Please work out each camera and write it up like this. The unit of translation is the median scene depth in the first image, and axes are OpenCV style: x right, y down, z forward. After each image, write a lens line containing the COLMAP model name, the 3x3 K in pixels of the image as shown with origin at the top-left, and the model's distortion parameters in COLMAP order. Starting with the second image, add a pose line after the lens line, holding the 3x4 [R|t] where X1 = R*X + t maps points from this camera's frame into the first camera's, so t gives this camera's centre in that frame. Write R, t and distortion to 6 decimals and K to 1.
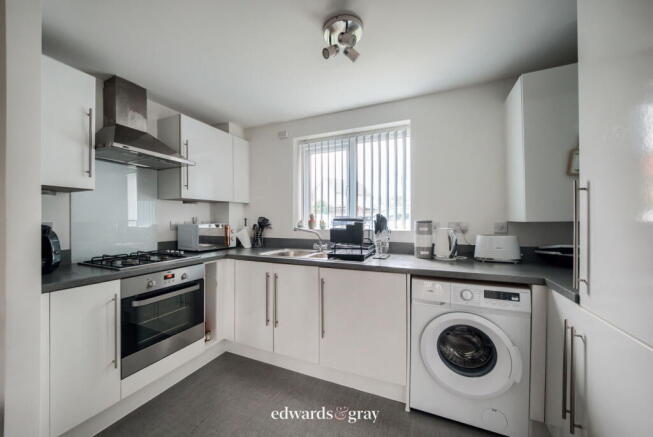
lens RADIAL K [[247.7, 0, 328.5], [0, 247.7, 223.1], [0, 0, 1]] dist [-0.003747, -0.000142]
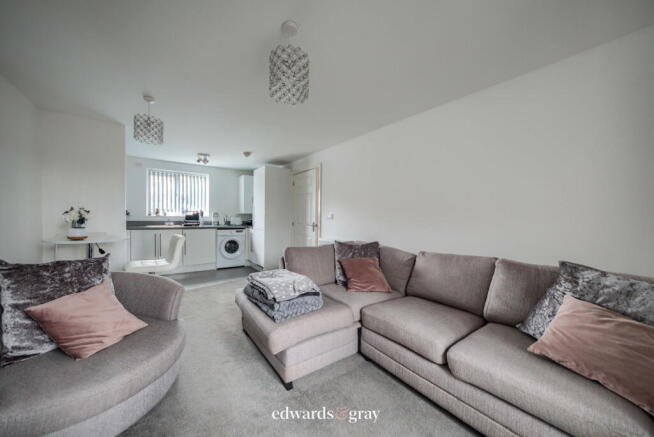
lens RADIAL K [[225.9, 0, 328.1], [0, 225.9, 217.0], [0, 0, 1]] dist [-0.021902, 0.000025]
pose [[0.509044, -0.005066, 0.860726, -1.277394], [-0.004935, 0.999949, 0.008804, 0.011041], [-0.860726, -0.008729, 0.508993, -1.567404]]
